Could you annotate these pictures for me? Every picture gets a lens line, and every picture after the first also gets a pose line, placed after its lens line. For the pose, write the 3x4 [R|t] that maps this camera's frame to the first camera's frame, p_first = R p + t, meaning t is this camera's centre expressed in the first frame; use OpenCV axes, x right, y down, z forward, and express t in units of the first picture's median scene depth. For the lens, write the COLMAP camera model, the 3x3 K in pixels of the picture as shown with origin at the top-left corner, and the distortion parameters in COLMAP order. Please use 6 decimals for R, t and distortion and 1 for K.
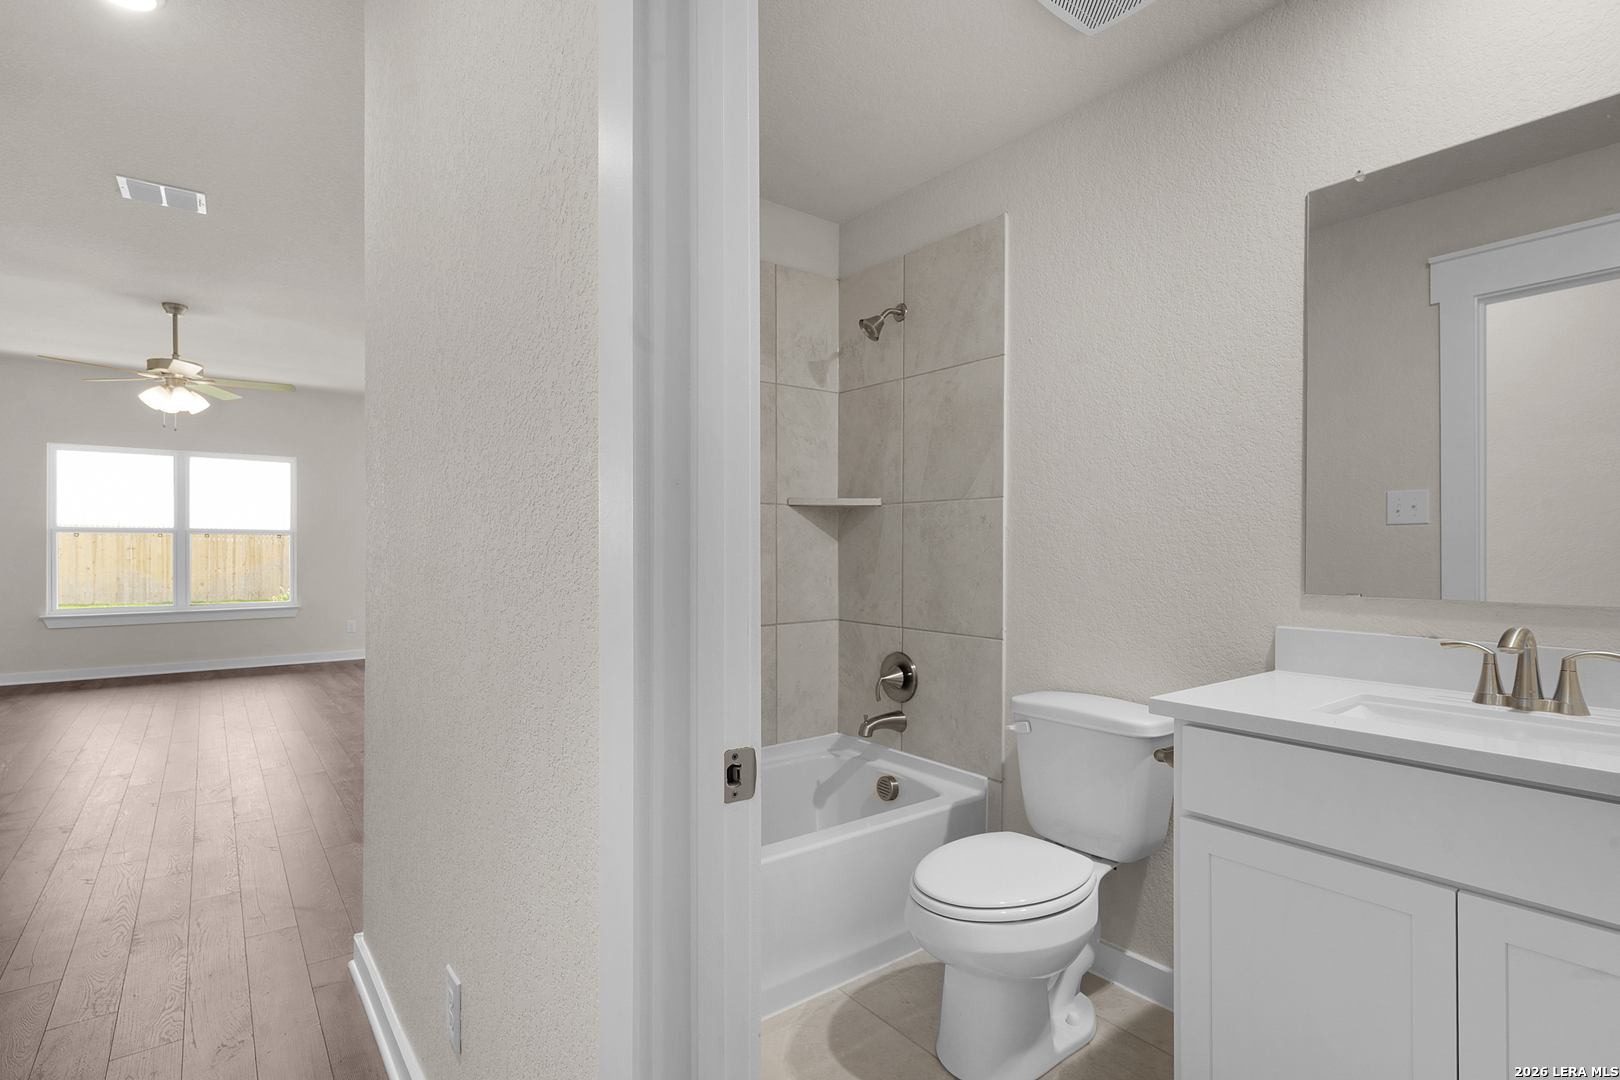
lens RADIAL K [[795.3, 0, 802.7], [0, 795.3, 546.6], [0, 0, 1]] dist [0.013280, -0.000376]
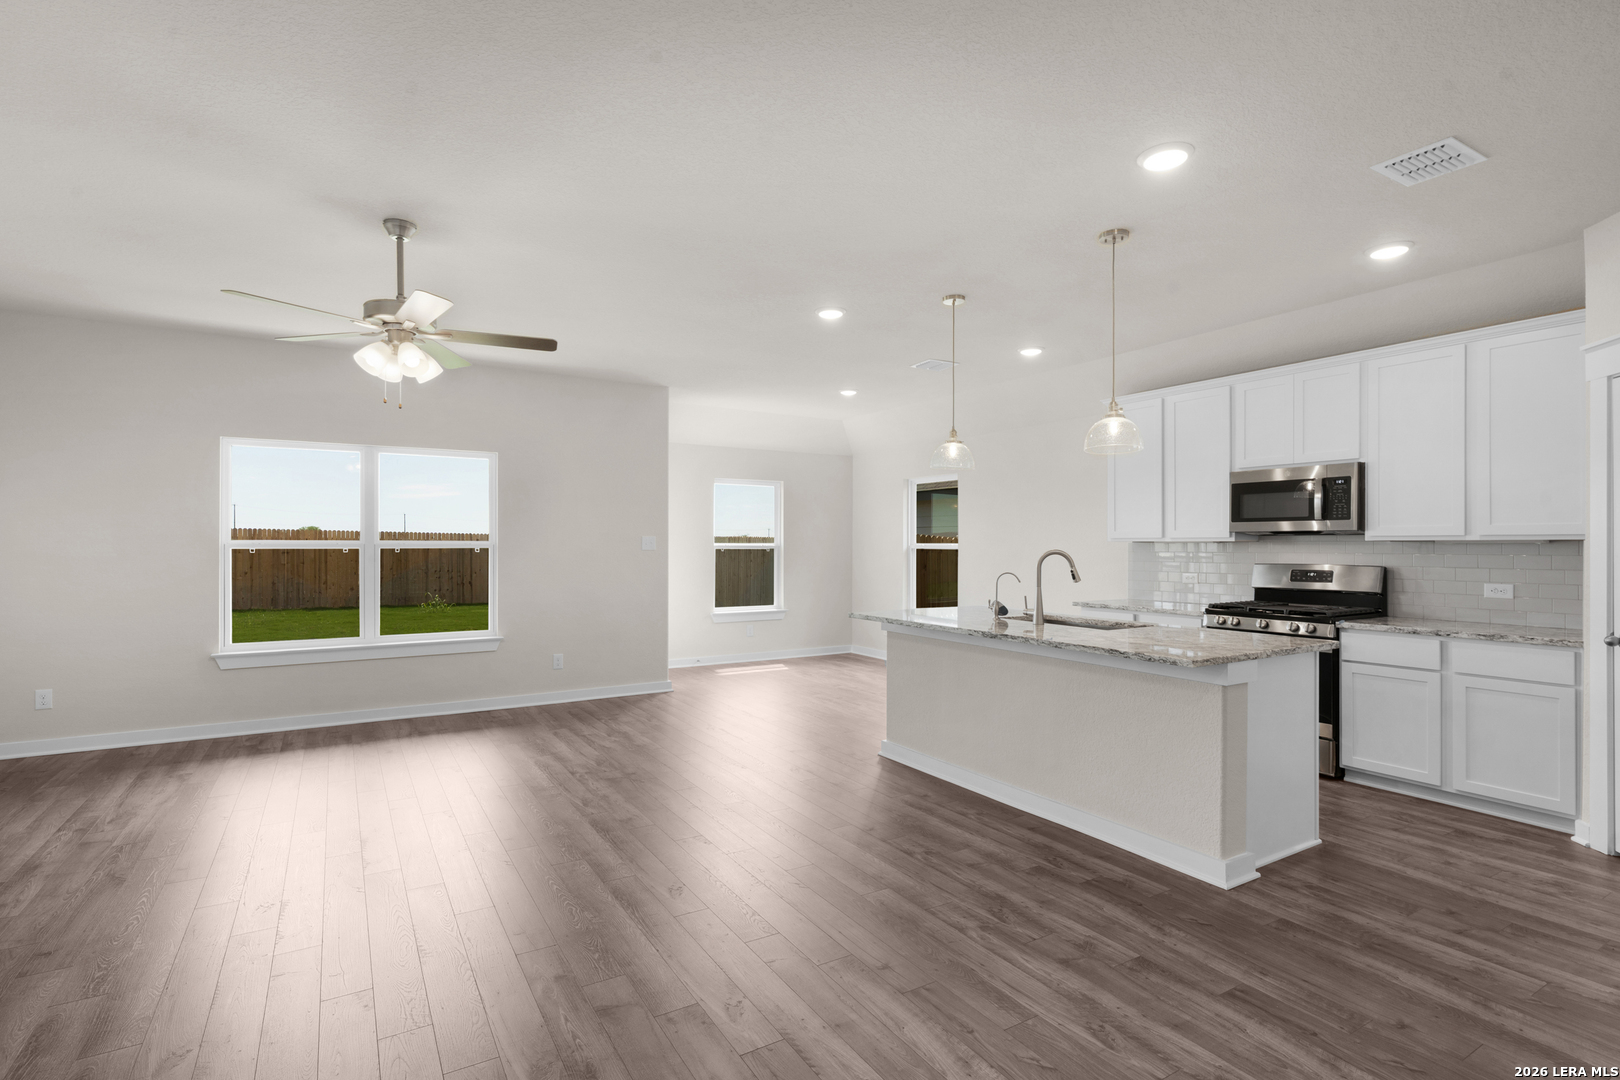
lens RADIAL K [[766.3, 0, 800.5], [0, 766.3, 544.8], [0, 0, 1]] dist [-0.001752, -0.000602]
pose [[0.996079, 0.001973, -0.088444, -0.340978], [-0.001548, 0.999987, 0.004879, -0.029046], [0.088452, -0.004723, 0.996069, 0.338368]]
